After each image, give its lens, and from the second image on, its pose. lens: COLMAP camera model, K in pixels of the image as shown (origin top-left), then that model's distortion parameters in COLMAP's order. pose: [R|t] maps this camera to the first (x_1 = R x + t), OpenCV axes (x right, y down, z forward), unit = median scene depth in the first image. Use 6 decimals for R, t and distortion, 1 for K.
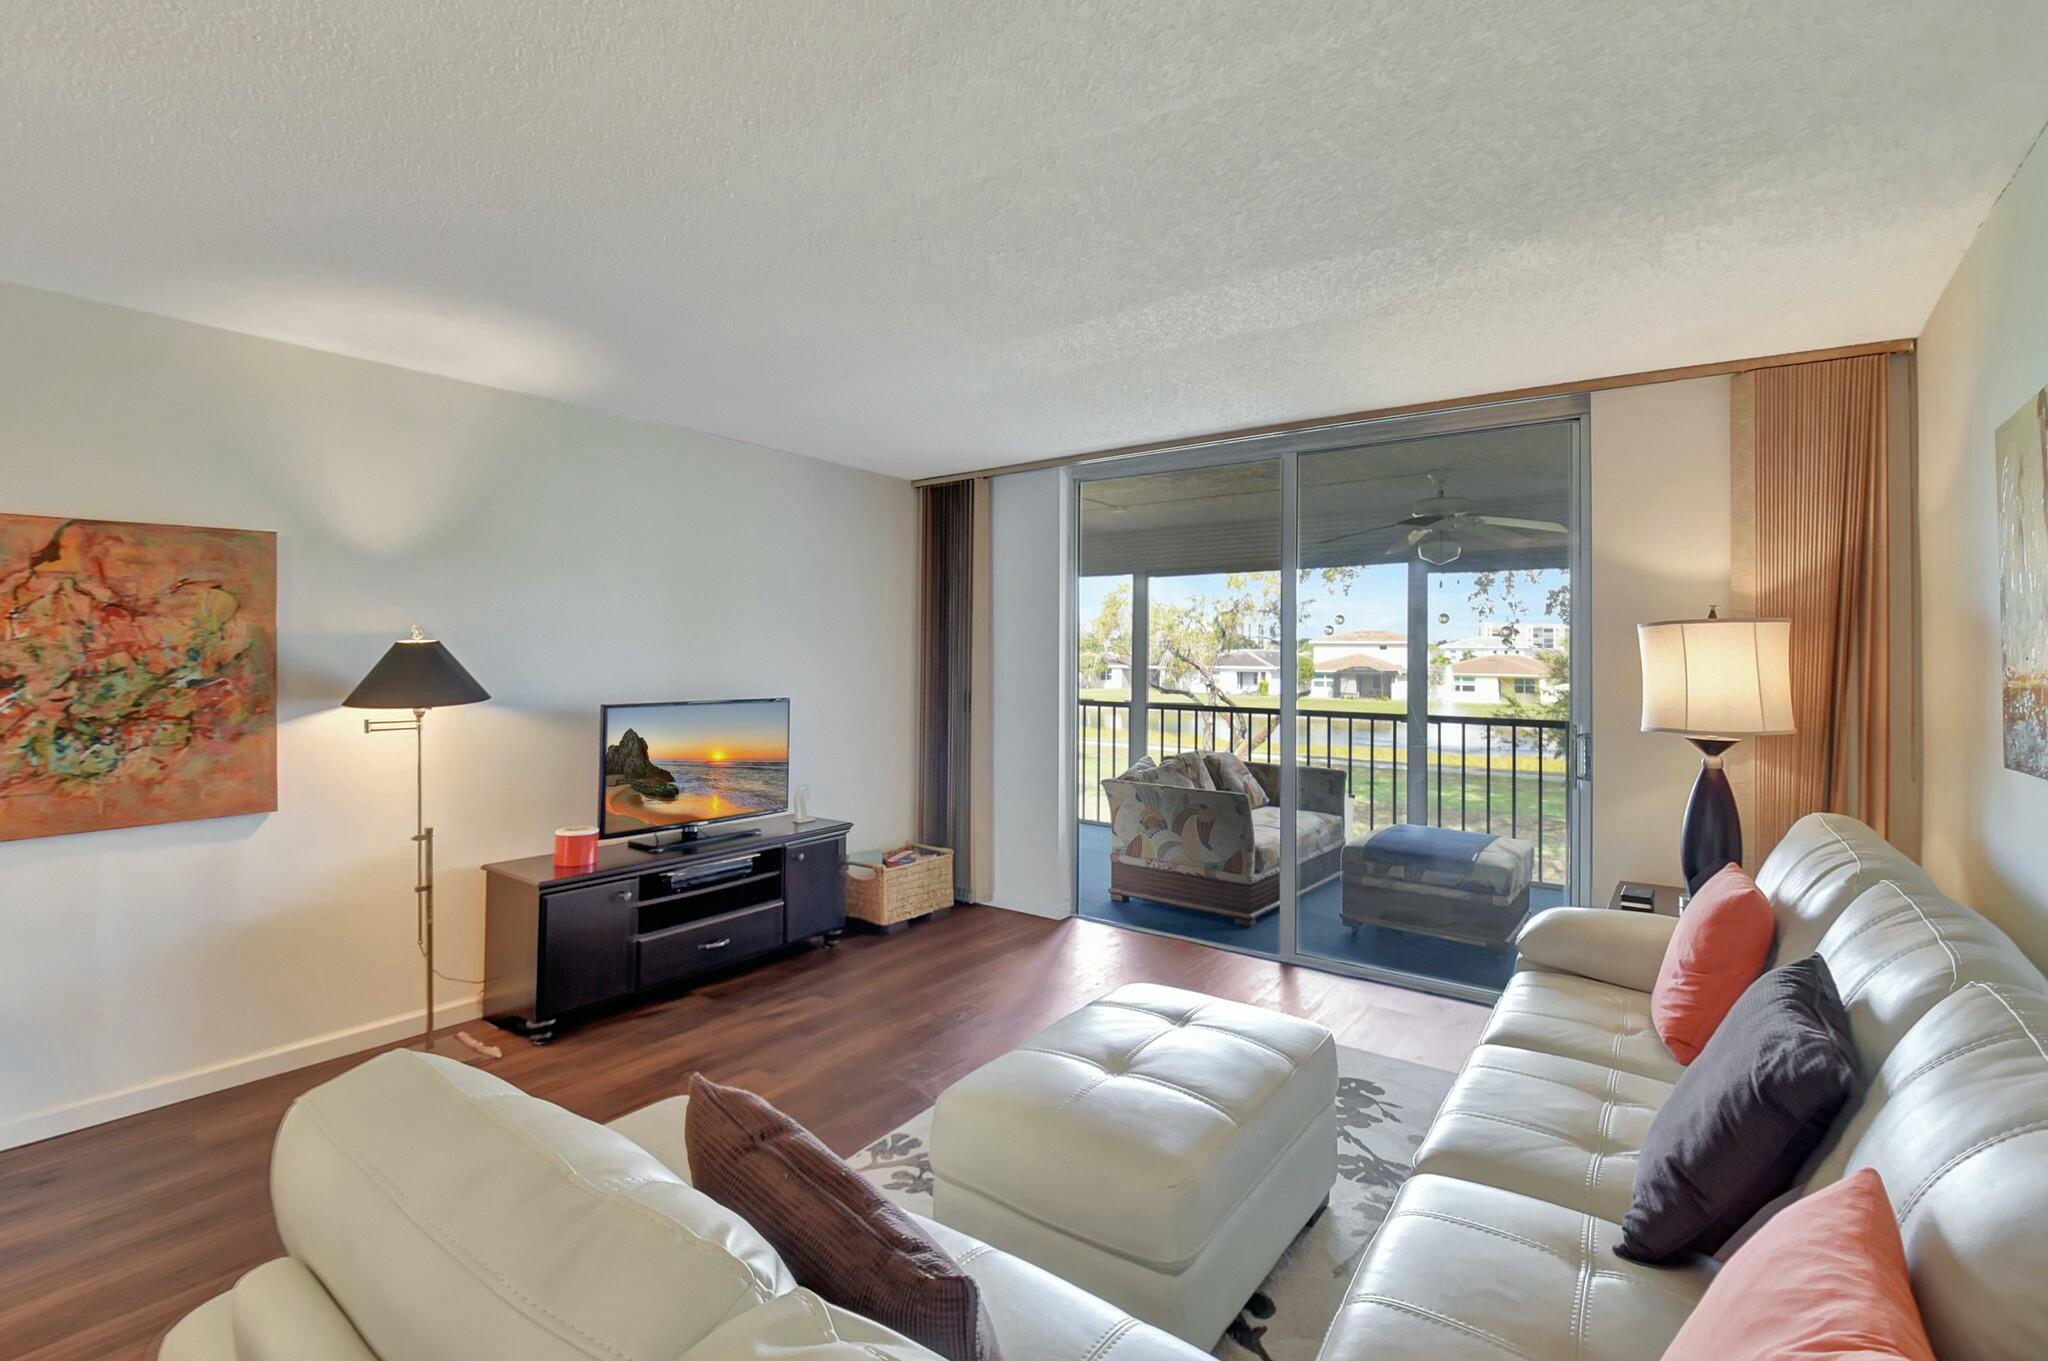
lens RADIAL K [[940.8, 0, 1020.5], [0, 940.8, 644.5], [0, 0, 1]] dist [0.000964, -0.019703]
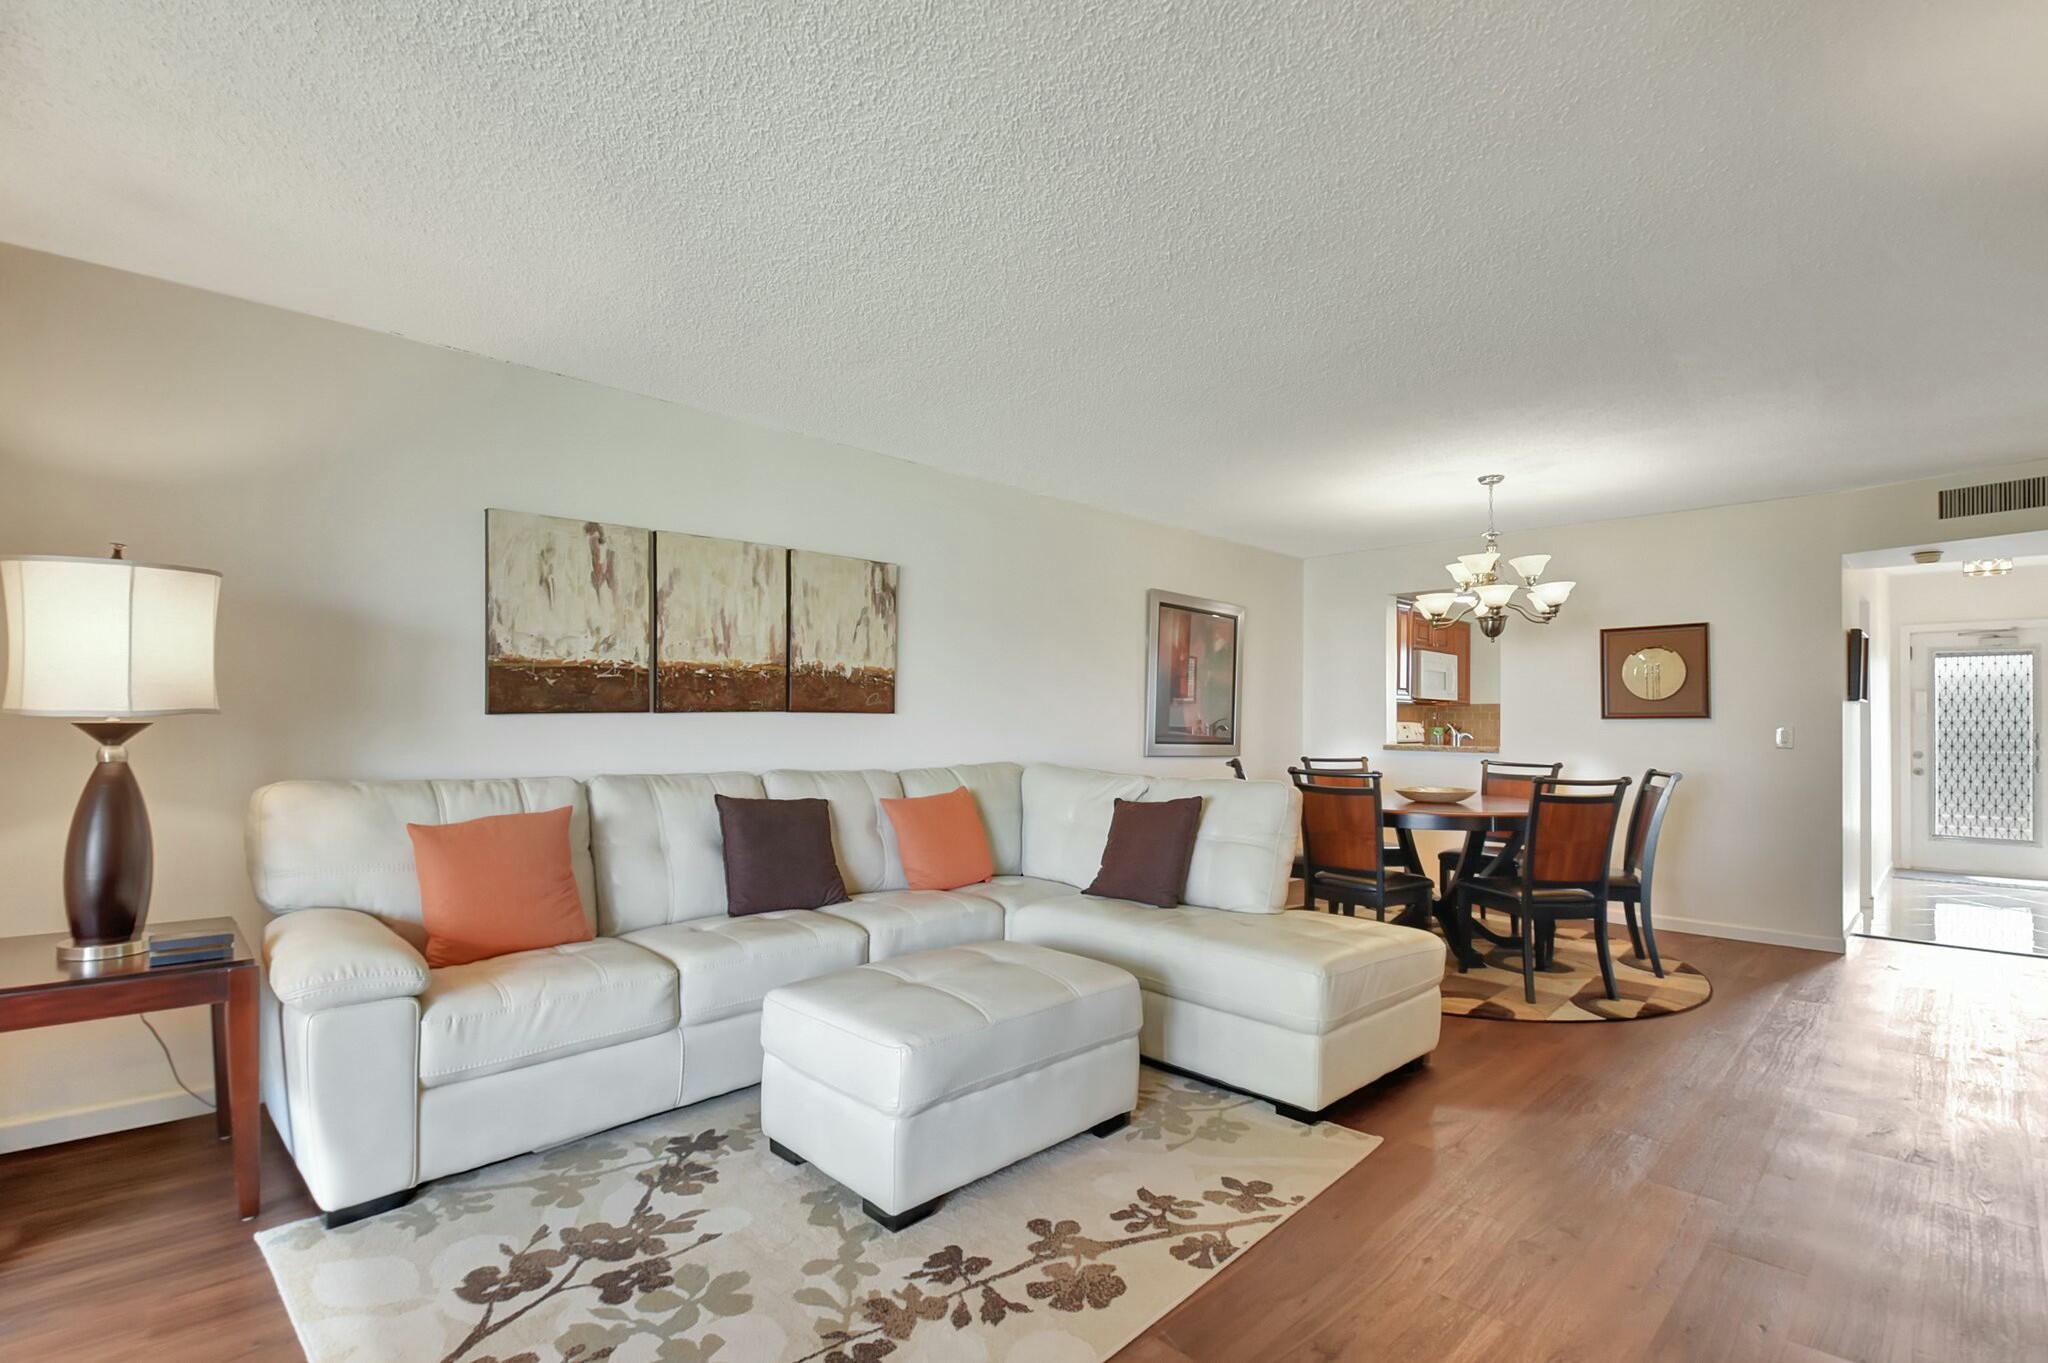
lens RADIAL K [[936.4, 0, 1026.6], [0, 936.4, 716.1], [0, 0, 1]] dist [0.000216, -0.016641]
pose [[-0.987189, -0.015290, 0.158821, -0.096368], [-0.017907, 0.999726, -0.015057, 0.094277], [-0.158547, -0.017708, -0.987193, 1.651770]]
